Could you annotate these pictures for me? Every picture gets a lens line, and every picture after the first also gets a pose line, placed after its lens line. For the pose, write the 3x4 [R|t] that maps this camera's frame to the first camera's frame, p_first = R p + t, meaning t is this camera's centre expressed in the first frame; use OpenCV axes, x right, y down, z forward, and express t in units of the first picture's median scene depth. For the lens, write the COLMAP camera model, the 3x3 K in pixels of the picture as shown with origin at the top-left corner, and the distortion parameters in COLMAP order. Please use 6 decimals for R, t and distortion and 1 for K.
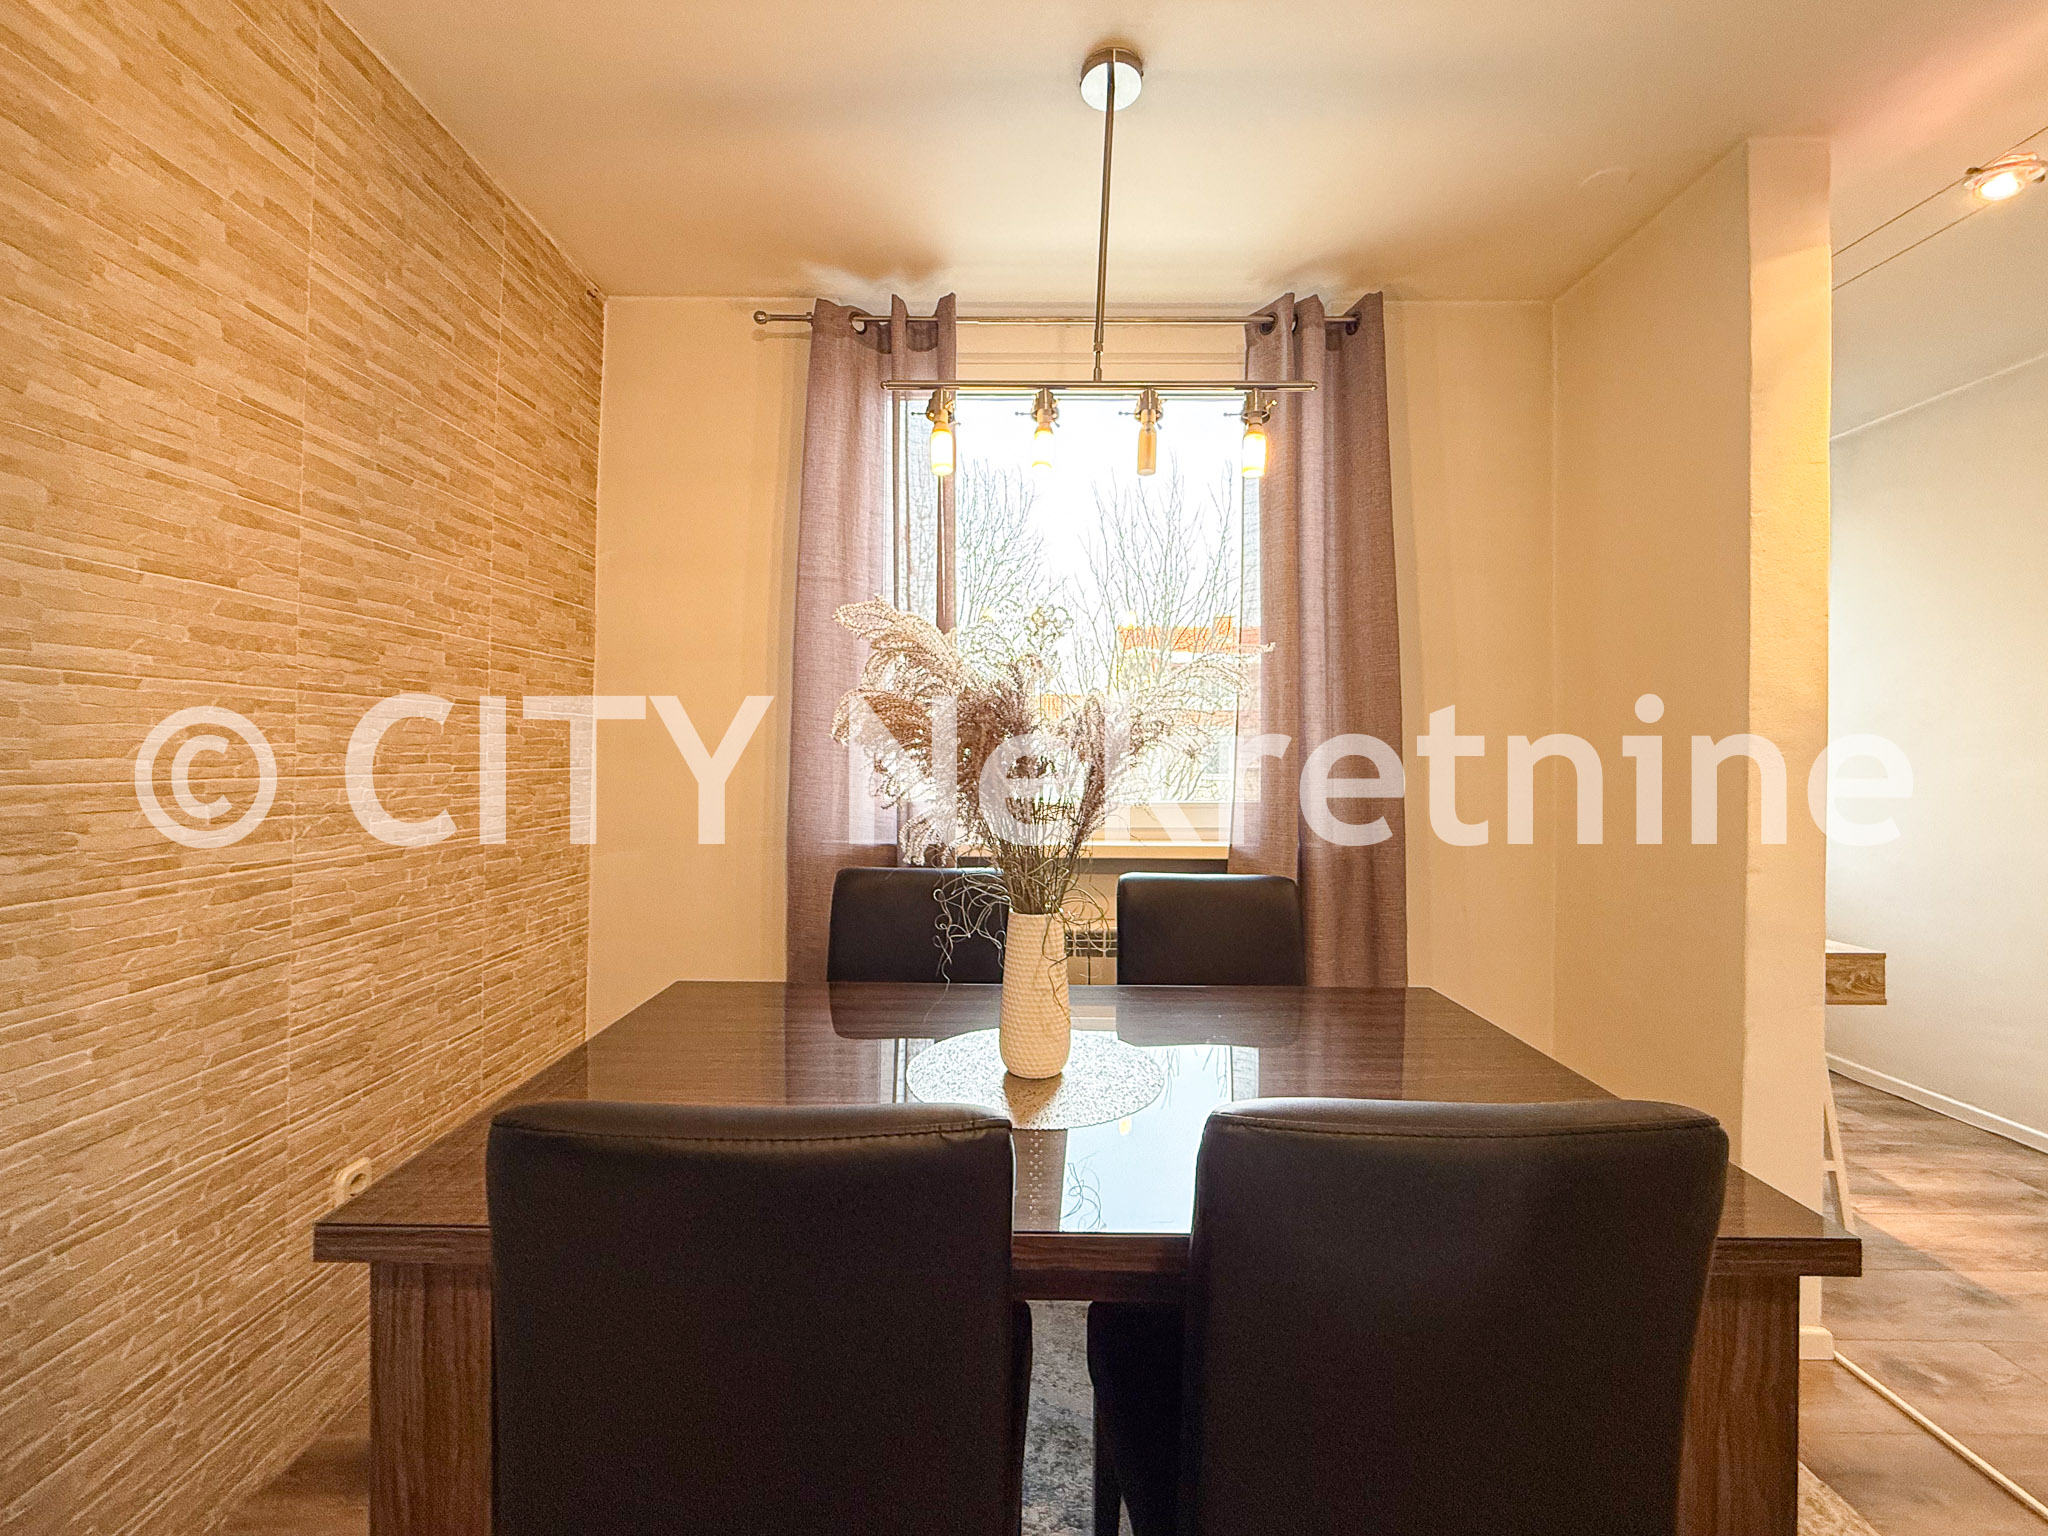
lens RADIAL K [[828.4, 0, 1033.7], [0, 828.4, 752.2], [0, 0, 1]] dist [0.000596, -0.000209]
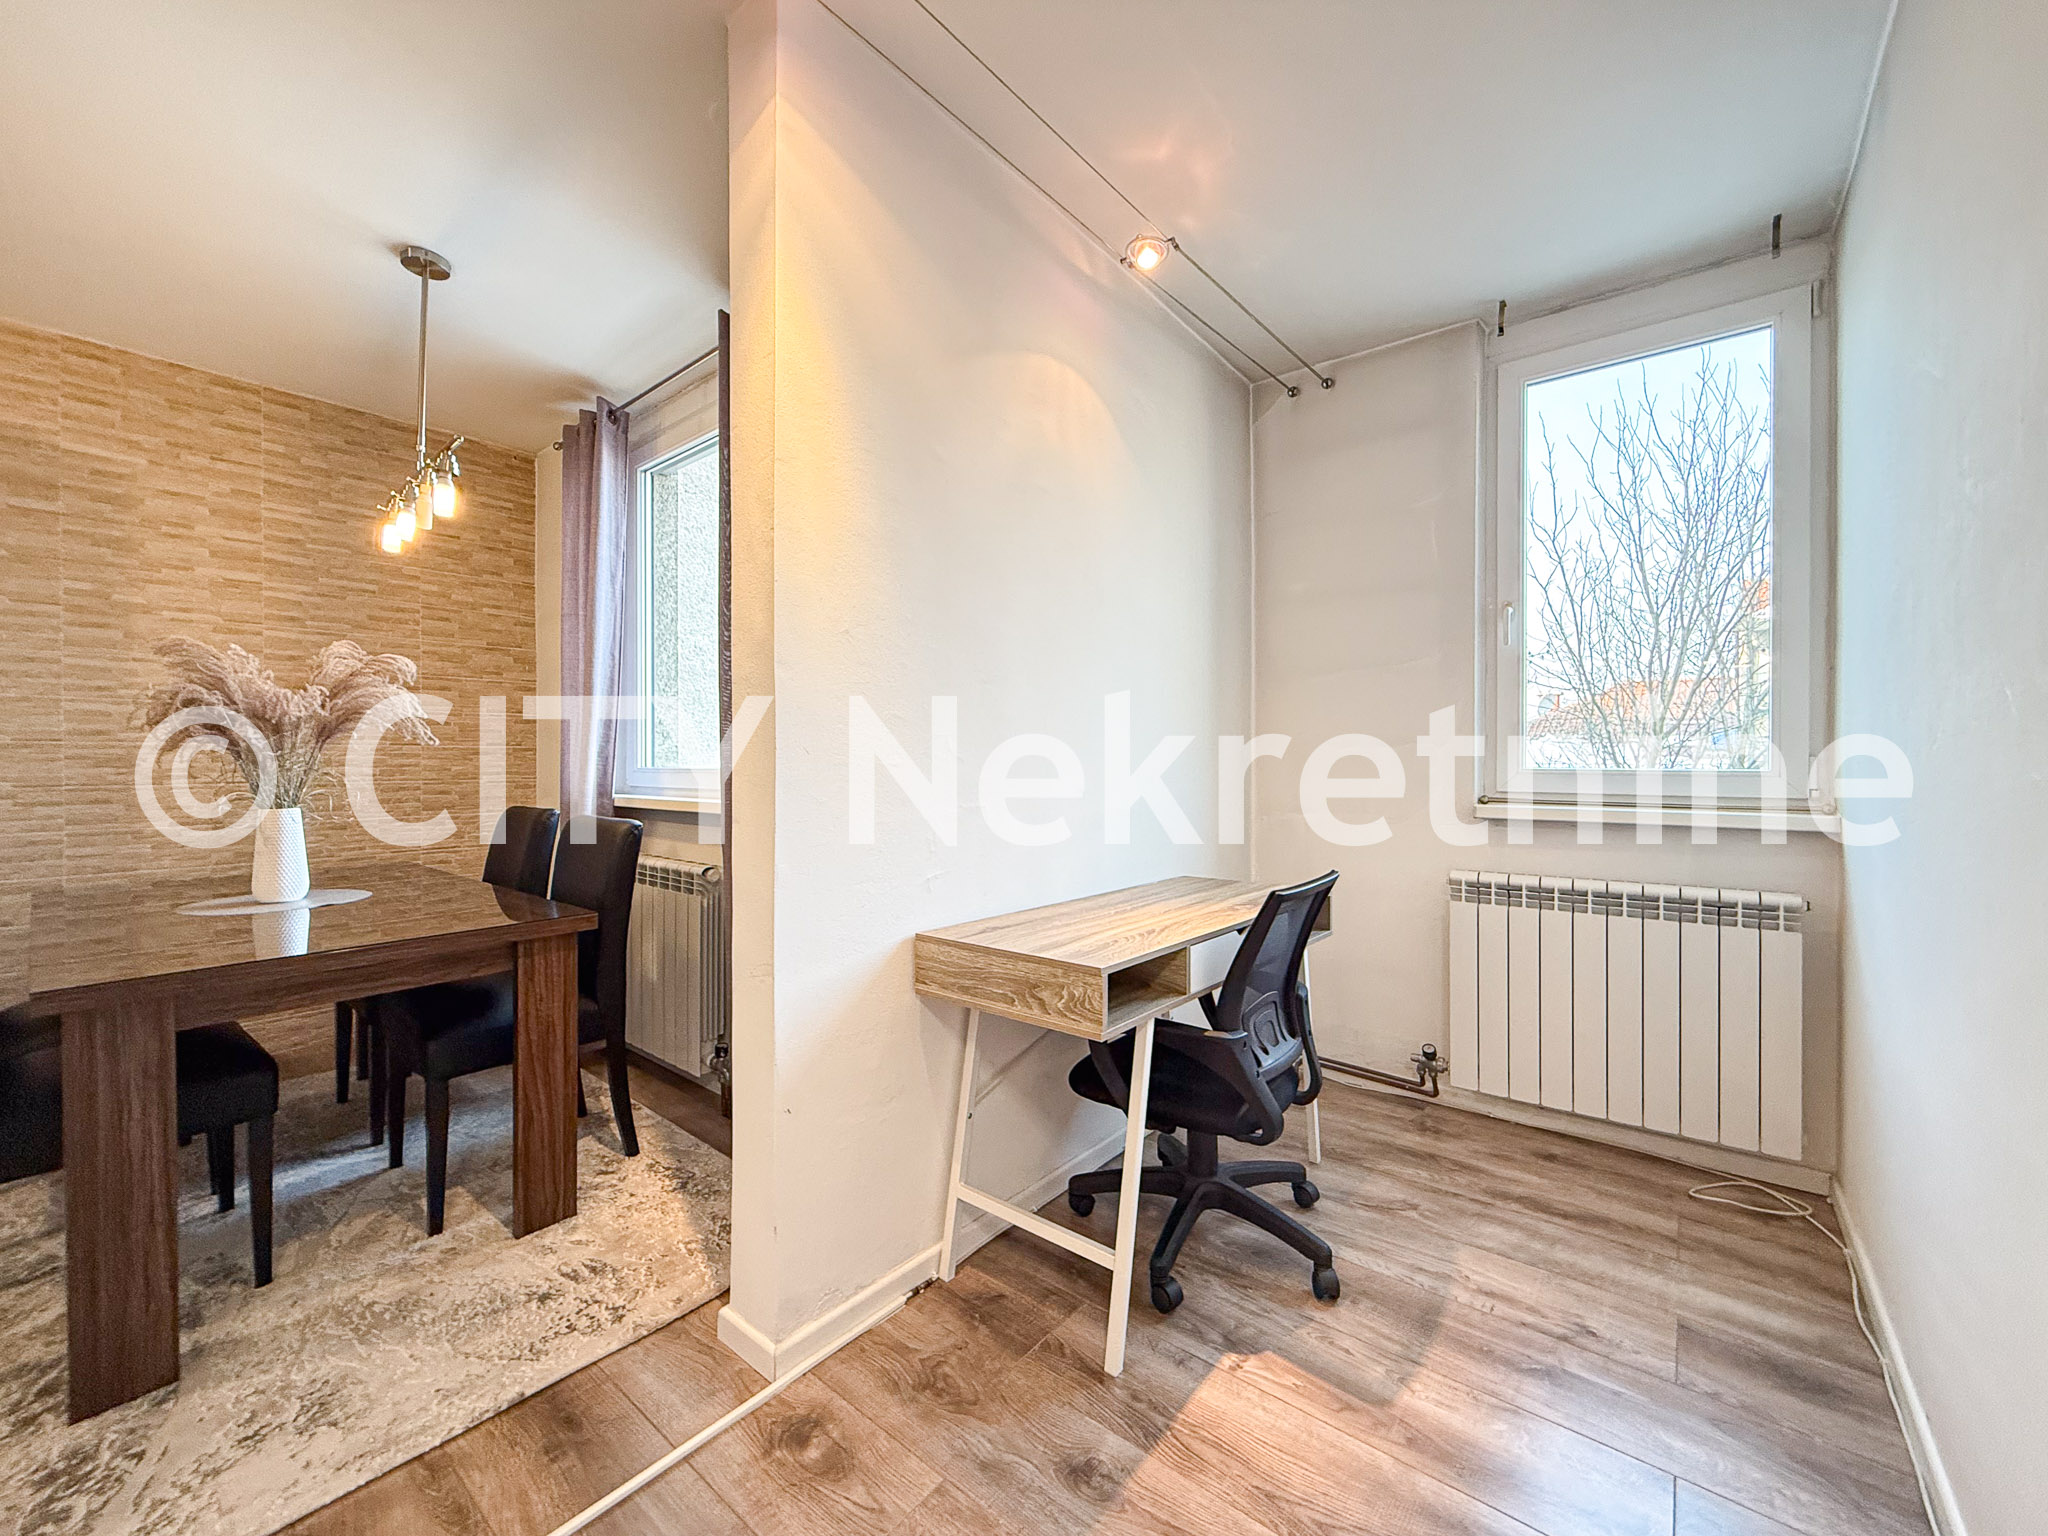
lens RADIAL K [[830.4, 0, 1013.9], [0, 830.4, 768.8], [0, 0, 1]] dist [0.000319, 0.000077]
pose [[0.763279, -0.002188, -0.646066, 1.962107], [0.008337, 0.999944, 0.006464, 0.093514], [0.646016, -0.010320, 0.763254, 0.572246]]
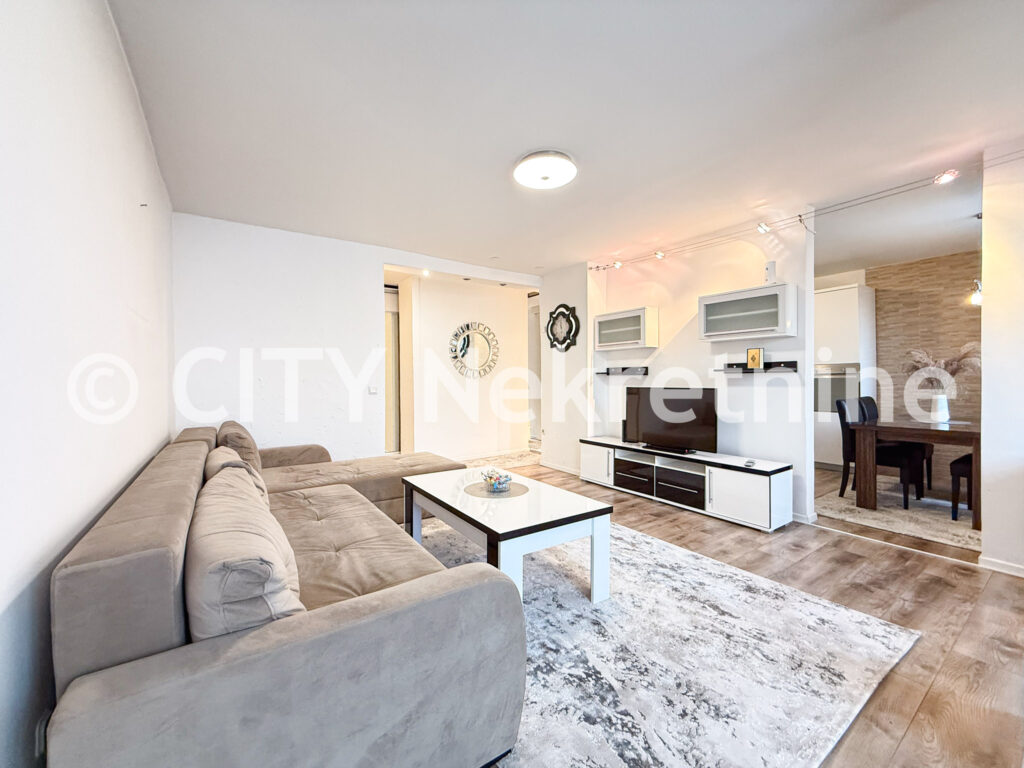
lens RADIAL K [[409.4, 0, 510.0], [0, 409.4, 381.7], [0, 0, 1]] dist [-0.000311, -0.000163]
pose [[-0.829727, 0.003430, -0.558158, 3.640069], [0.004696, 0.999989, -0.000835, 0.071180], [0.558149, -0.003314, -0.829734, 1.490488]]
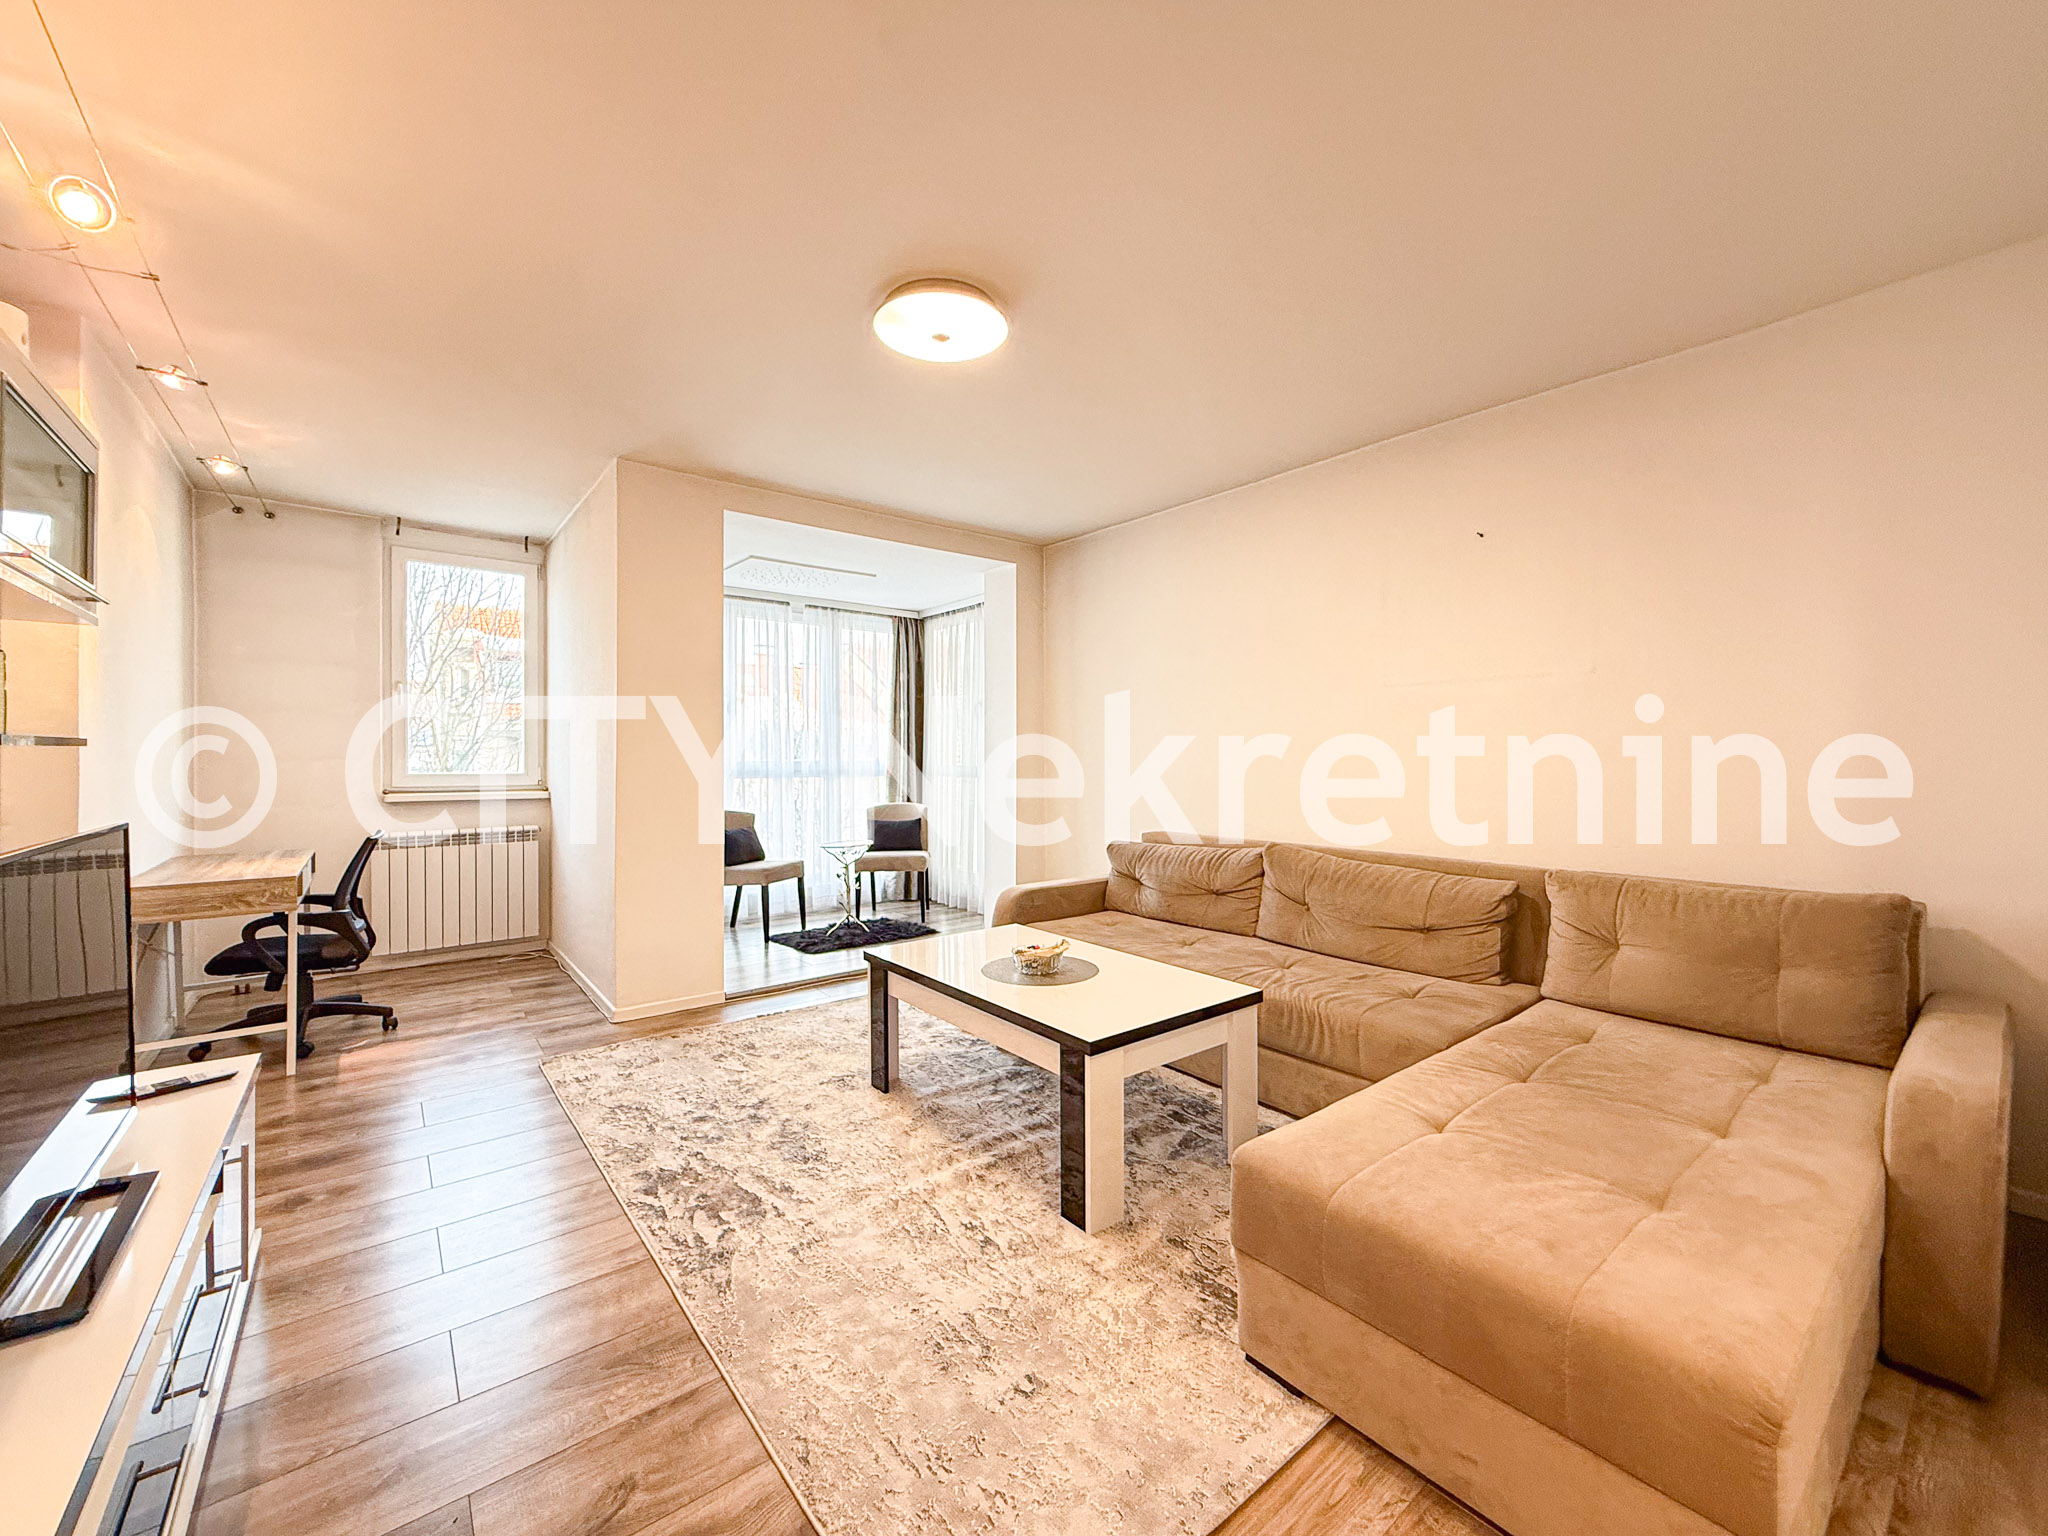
lens RADIAL K [[818.9, 0, 1020.0], [0, 818.9, 763.3], [0, 0, 1]] dist [-0.000311, -0.000163]
pose [[0.793733, -0.008328, 0.608209, 1.595421], [-0.004114, 0.999810, 0.019059, 0.006891], [-0.608252, -0.017630, 0.793548, -1.358408]]
